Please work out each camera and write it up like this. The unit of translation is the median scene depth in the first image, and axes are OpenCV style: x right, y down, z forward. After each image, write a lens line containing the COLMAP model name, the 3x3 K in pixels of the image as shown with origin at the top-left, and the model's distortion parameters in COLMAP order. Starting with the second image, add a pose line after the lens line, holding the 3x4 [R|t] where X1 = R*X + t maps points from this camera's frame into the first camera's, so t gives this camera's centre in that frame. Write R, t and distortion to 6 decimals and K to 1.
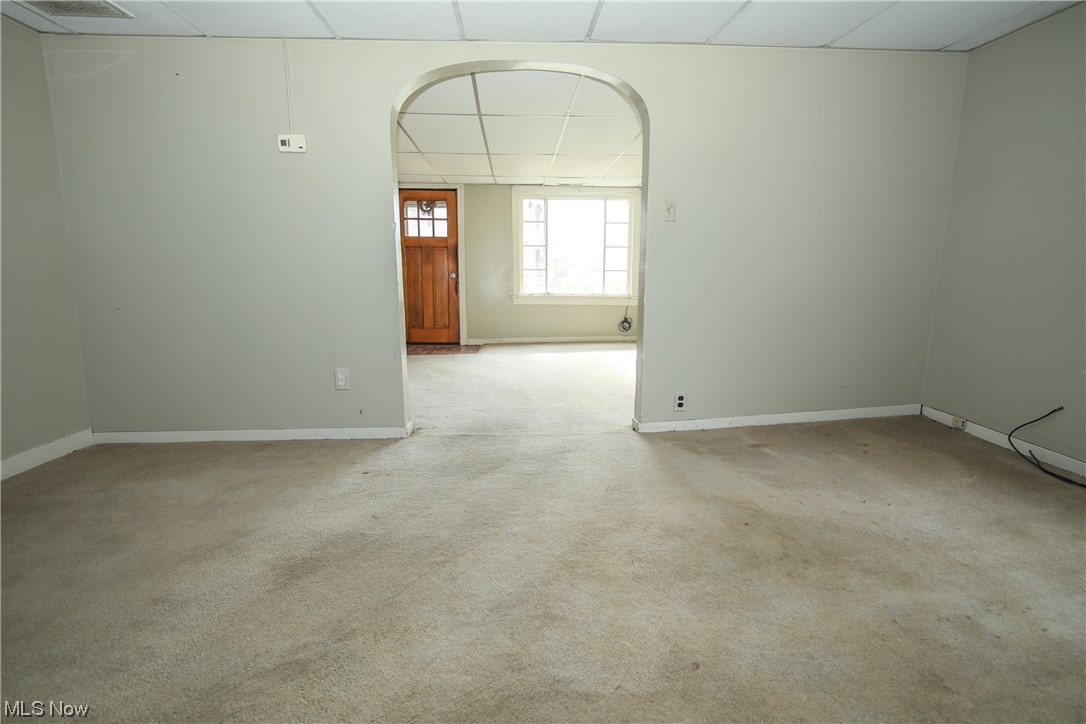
lens RADIAL K [[545.4, 0, 537.0], [0, 545.4, 367.6], [0, 0, 1]] dist [-0.000853, -0.000702]
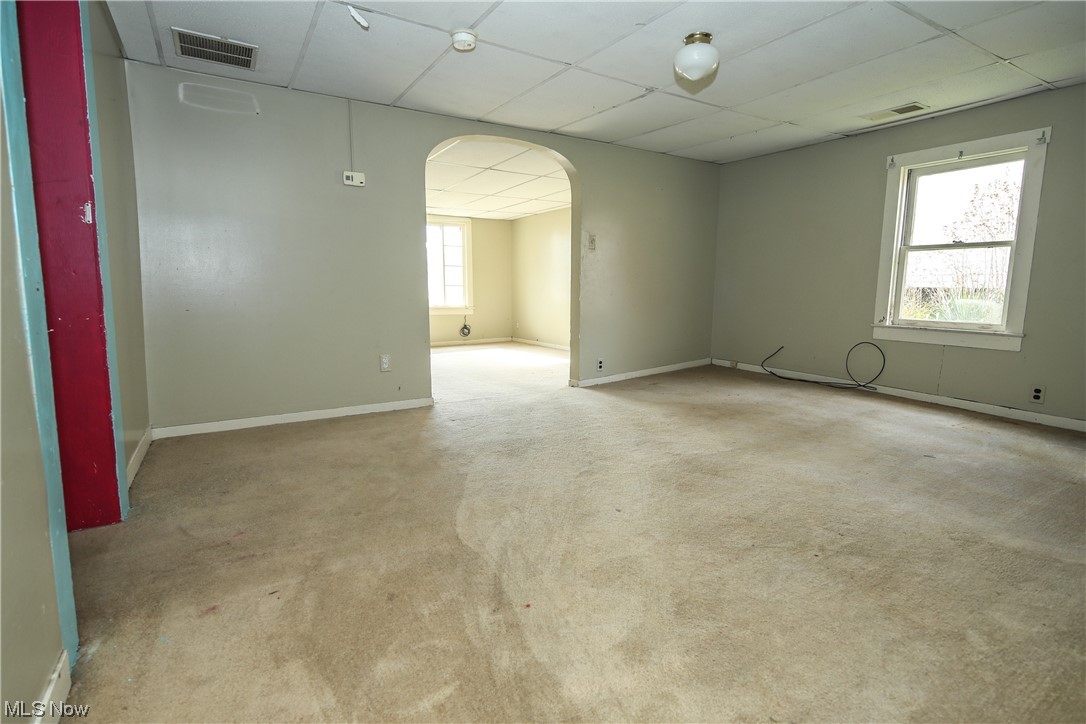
lens RADIAL K [[538.8, 0, 543.0], [0, 538.8, 362.0], [0, 0, 1]] dist [0.000630, -0.000090]
pose [[0.876253, -0.065296, 0.477407, -0.262142], [0.087341, 0.995887, -0.024098, 0.033419], [-0.473870, 0.062813, 0.878352, -0.113706]]
